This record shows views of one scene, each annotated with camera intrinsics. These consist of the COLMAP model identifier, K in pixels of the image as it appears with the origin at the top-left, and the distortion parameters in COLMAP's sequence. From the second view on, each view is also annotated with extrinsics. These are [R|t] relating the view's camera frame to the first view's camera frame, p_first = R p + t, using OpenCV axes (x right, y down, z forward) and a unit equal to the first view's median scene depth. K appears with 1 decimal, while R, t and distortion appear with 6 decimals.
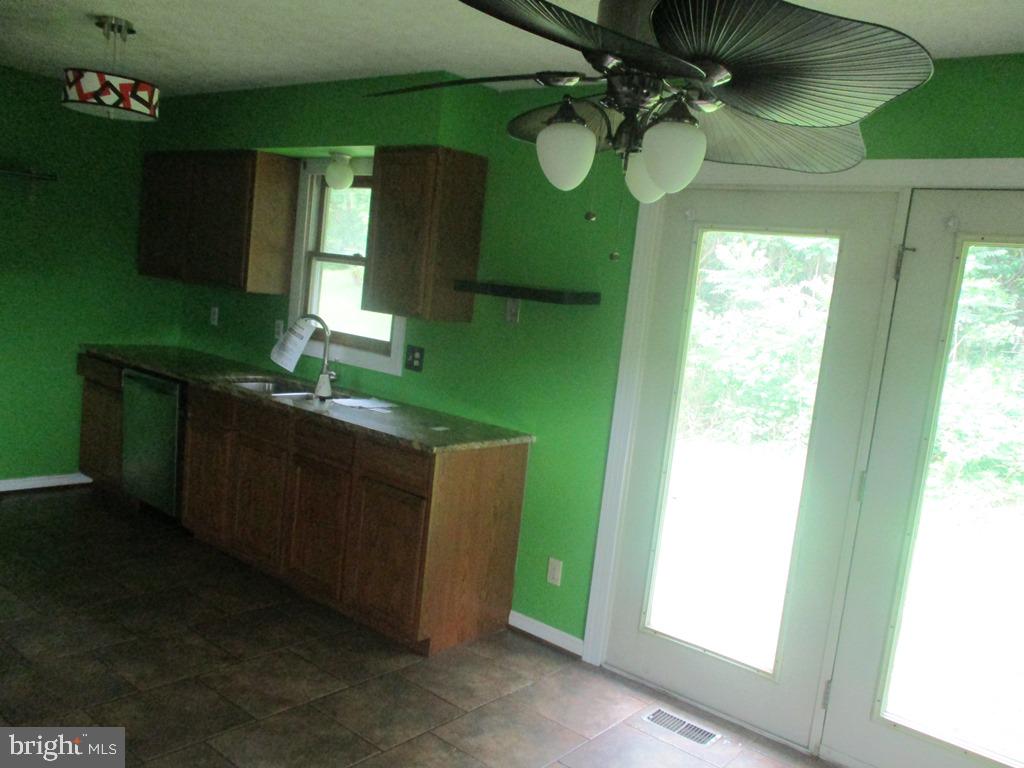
lens RADIAL K [[852.5, 0, 515.6], [0, 852.5, 392.3], [0, 0, 1]] dist [-0.024501, 0.001950]
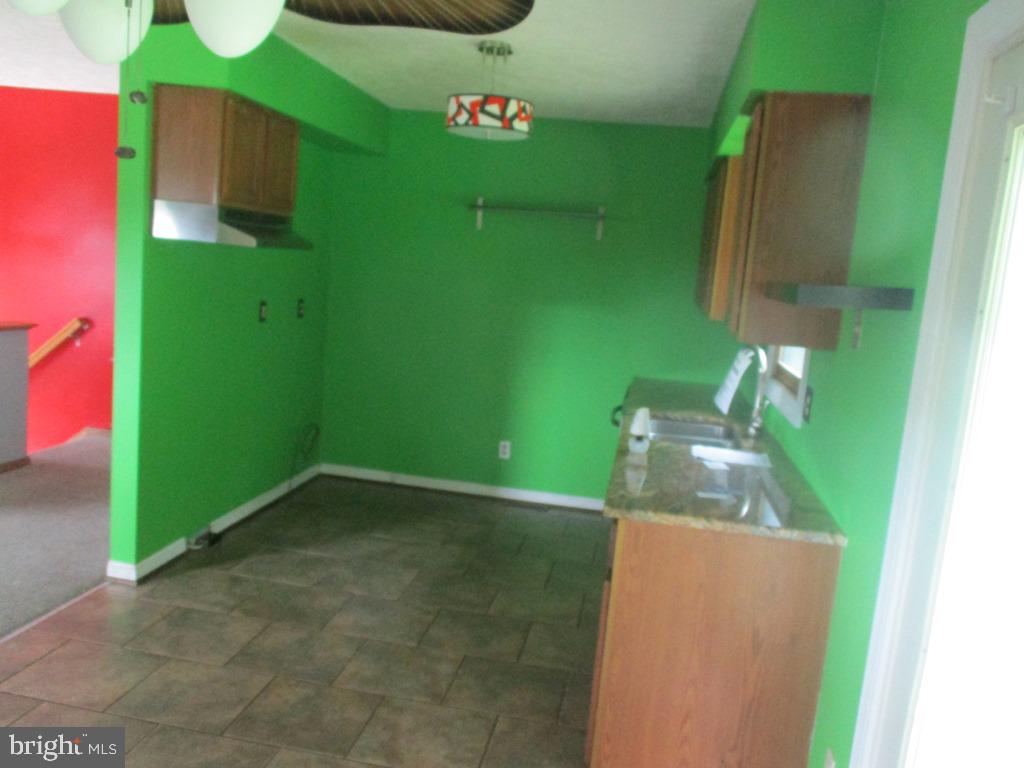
lens RADIAL K [[852.5, 0, 515.6], [0, 852.5, 392.3], [0, 0, 1]] dist [-0.024501, 0.001950]
pose [[0.506938, 0.060470, -0.859859, 0.466759], [-0.134172, 0.990913, -0.009415, -0.013498], [0.851476, 0.120142, 0.510445, 0.559950]]
